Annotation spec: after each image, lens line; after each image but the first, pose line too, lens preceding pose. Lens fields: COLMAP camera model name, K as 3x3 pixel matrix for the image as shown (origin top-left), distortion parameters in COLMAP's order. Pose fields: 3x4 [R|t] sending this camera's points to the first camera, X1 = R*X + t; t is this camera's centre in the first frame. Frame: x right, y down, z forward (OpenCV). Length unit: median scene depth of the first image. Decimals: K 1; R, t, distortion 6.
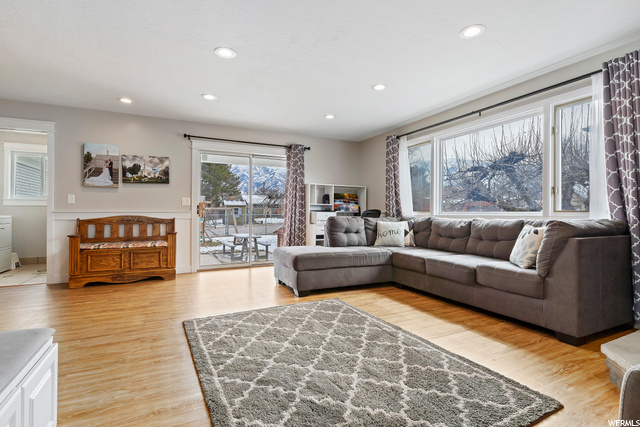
lens RADIAL K [[306.2, 0, 317.1], [0, 306.2, 211.7], [0, 0, 1]] dist [-0.004518, 0.000866]
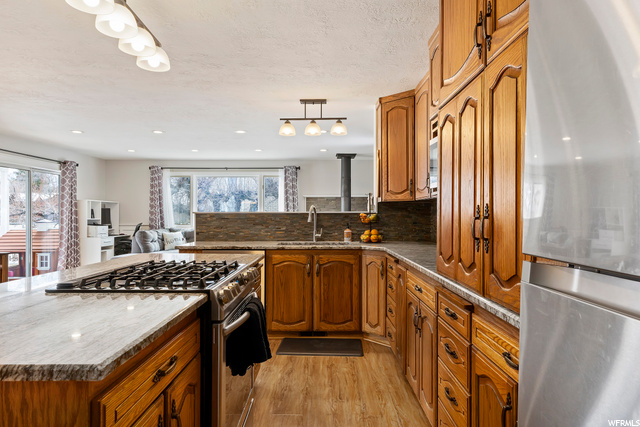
lens RADIAL K [[414.2, 0, 321.6], [0, 414.2, 213.1], [0, 0, 1]] dist [0.002520, 0.000313]
pose [[0.441846, 0.002908, 0.897086, -1.917496], [-0.002366, 0.999995, -0.002076, -0.087994], [-0.897088, -0.001205, 0.441851, -0.761718]]
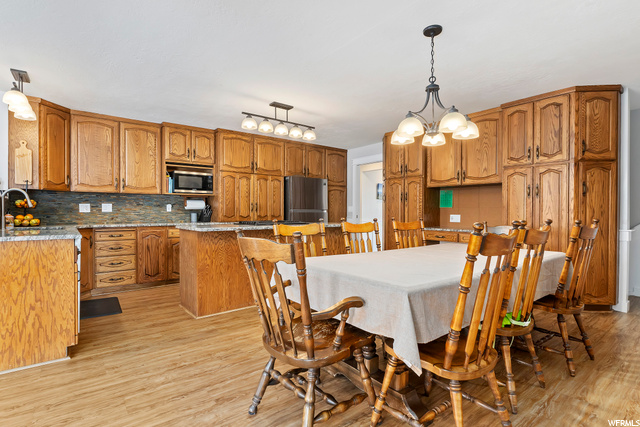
lens RADIAL K [[306.2, 0, 322.7], [0, 306.2, 213.0], [0, 0, 1]] dist [-0.004518, 0.000866]
pose [[-0.976475, -0.002830, -0.215613, -1.304830], [-0.003315, 0.999993, 0.001889, -0.038926], [0.215606, 0.002559, -0.976477, 1.310668]]
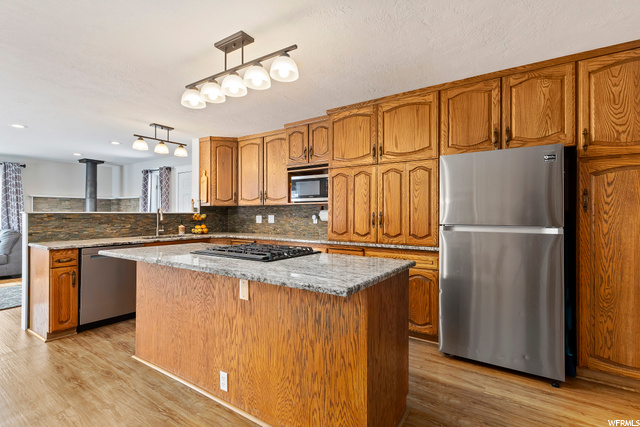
lens RADIAL K [[306.2, 0, 320.9], [0, 306.2, 211.9], [0, 0, 1]] dist [-0.004518, 0.000866]
pose [[-0.509302, 0.005916, 0.860568, -2.215138], [-0.003787, 0.999951, -0.009115, -0.088142], [-0.860580, -0.007901, -0.509255, 0.086809]]
